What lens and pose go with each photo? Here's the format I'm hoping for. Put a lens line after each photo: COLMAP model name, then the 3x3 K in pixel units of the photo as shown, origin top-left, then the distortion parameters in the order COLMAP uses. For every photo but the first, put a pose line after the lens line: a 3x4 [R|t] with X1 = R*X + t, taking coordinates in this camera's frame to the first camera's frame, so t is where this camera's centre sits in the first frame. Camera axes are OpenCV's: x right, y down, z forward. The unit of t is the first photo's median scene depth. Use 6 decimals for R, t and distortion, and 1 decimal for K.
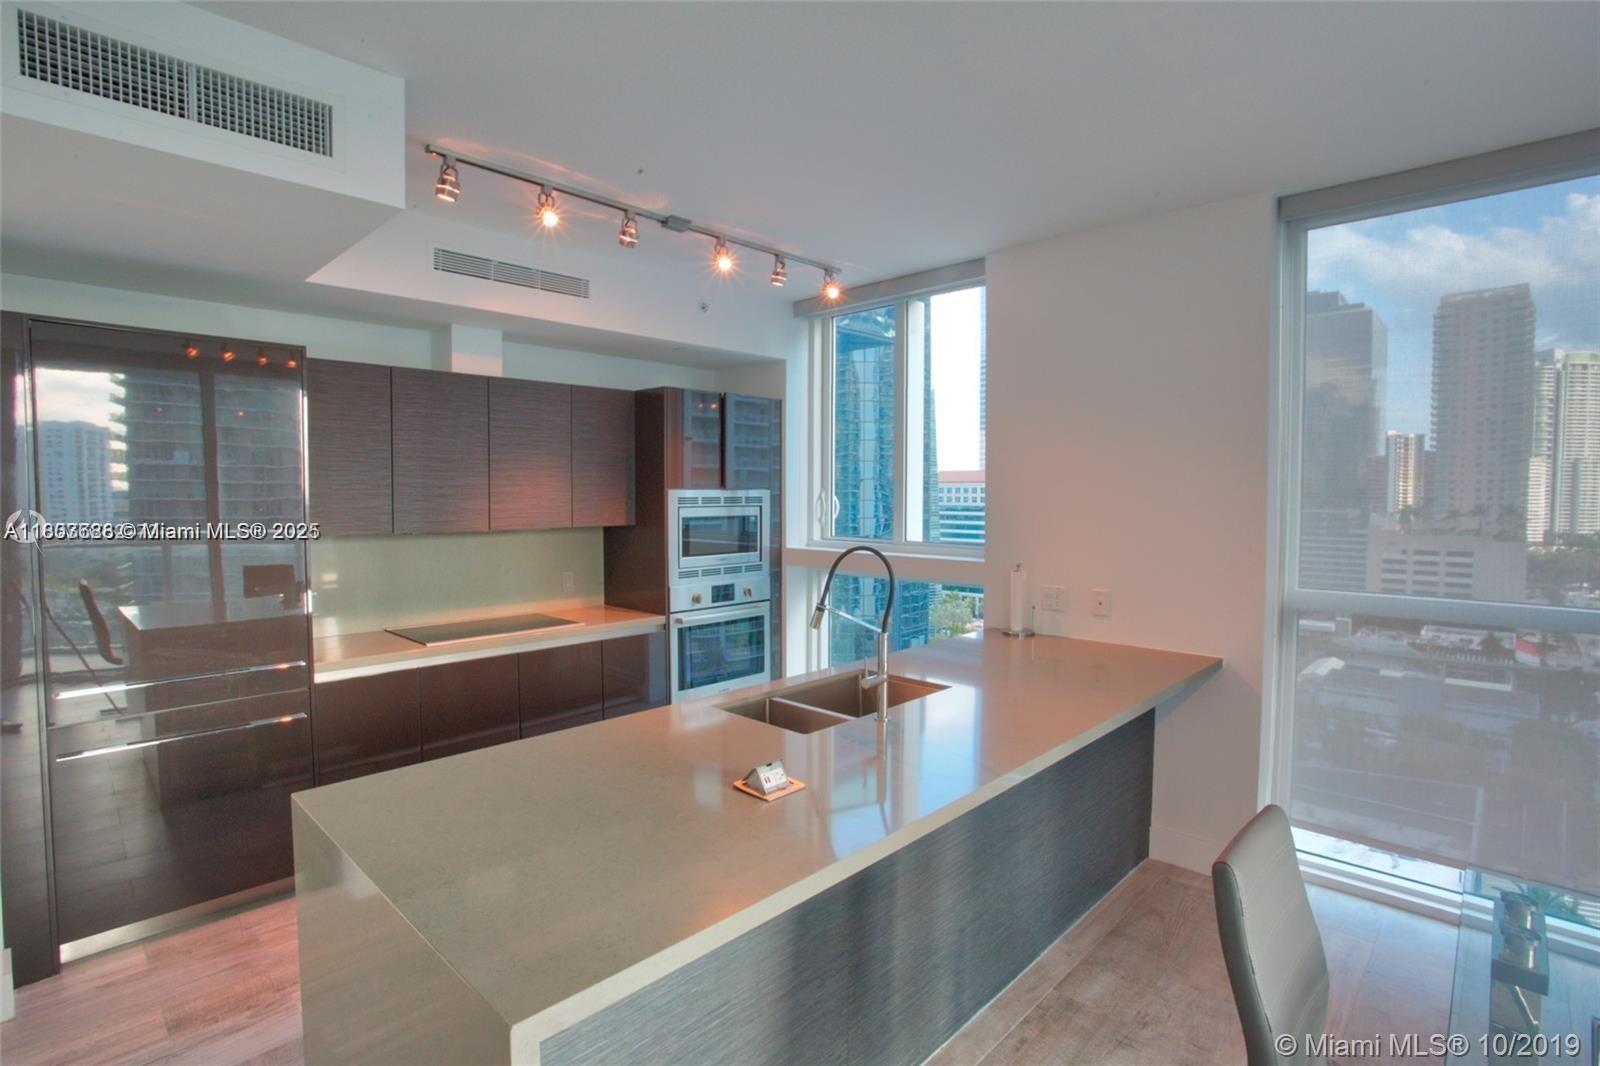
lens RADIAL K [[775.9, 0, 800.5], [0, 775.9, 527.2], [0, 0, 1]] dist [-0.030878, 0.001317]
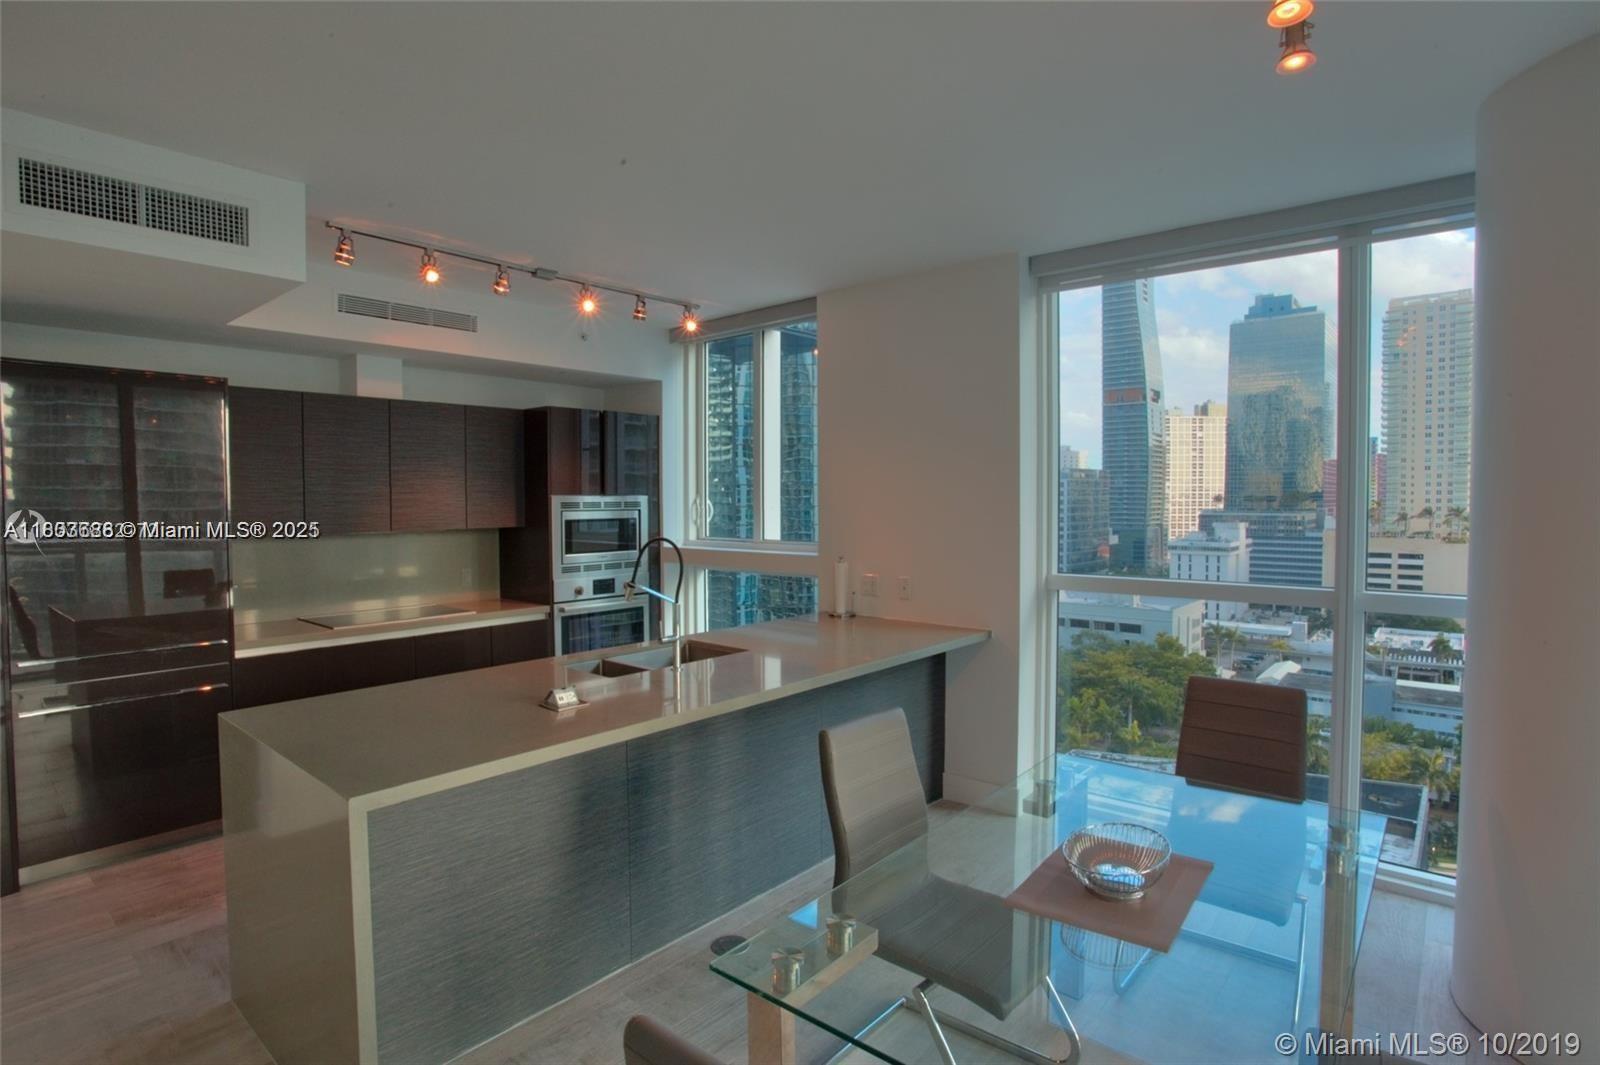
lens RADIAL K [[811.0, 0, 801.7], [0, 811.0, 524.8], [0, 0, 1]] dist [-0.032916, 0.000876]
pose [[0.998644, -0.006809, 0.051609, 0.133233], [0.007463, 0.999894, -0.012494, 0.012097], [-0.051519, 0.012863, 0.998589, -0.208401]]
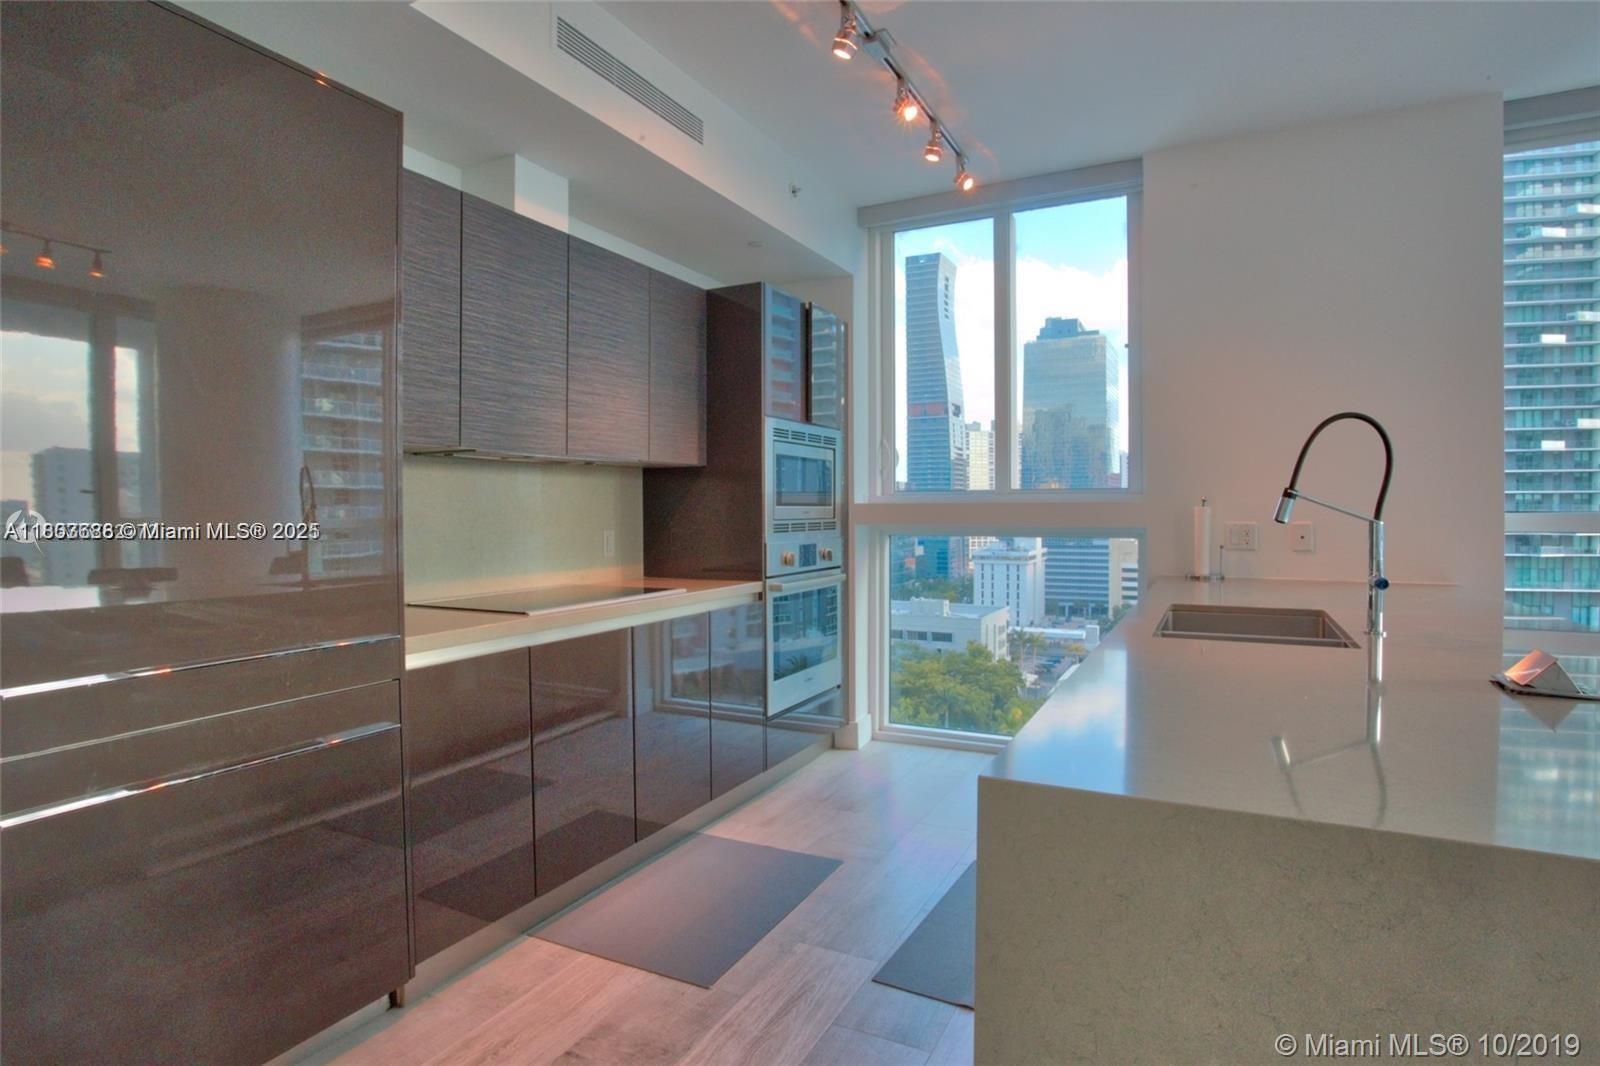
lens RADIAL K [[839.0, 0, 797.1], [0, 839.0, 522.9], [0, 0, 1]] dist [-0.028478, 0.001418]
pose [[0.954668, -0.008066, 0.297562, -0.375591], [0.017804, 0.999390, -0.030030, 0.080043], [-0.297138, 0.033966, 0.954230, 0.194042]]
